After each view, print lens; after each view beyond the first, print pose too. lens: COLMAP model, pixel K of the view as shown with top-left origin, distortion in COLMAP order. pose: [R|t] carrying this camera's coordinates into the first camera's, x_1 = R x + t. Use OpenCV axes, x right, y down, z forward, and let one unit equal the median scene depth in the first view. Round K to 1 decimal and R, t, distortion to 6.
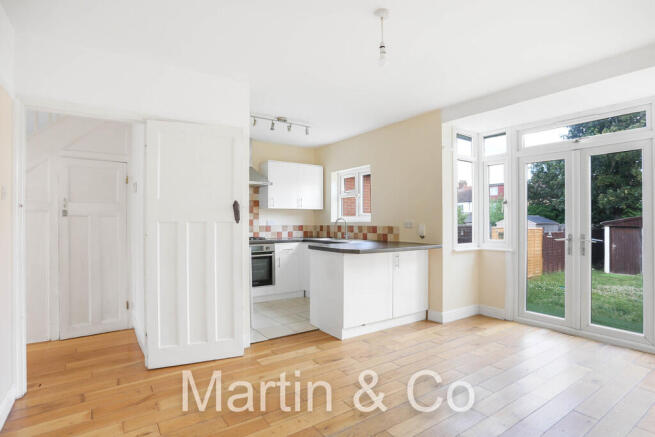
lens RADIAL K [[342.9, 0, 327.5], [0, 342.9, 218.5], [0, 0, 1]] dist [-0.001001, -0.000040]
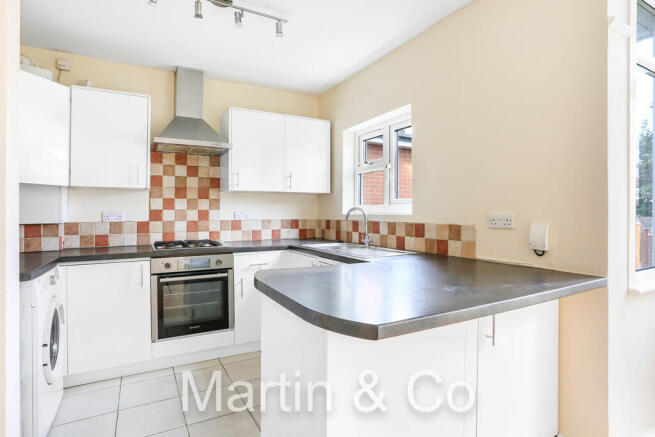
lens RADIAL K [[342.9, 0, 327.5], [0, 342.9, 218.5], [0, 0, 1]] dist [-0.001001, -0.000040]
pose [[0.994122, 0.002890, -0.108229, 0.051688], [0.000251, 0.999580, 0.028996, 0.000431], [0.108267, -0.028852, 0.993703, 0.440668]]
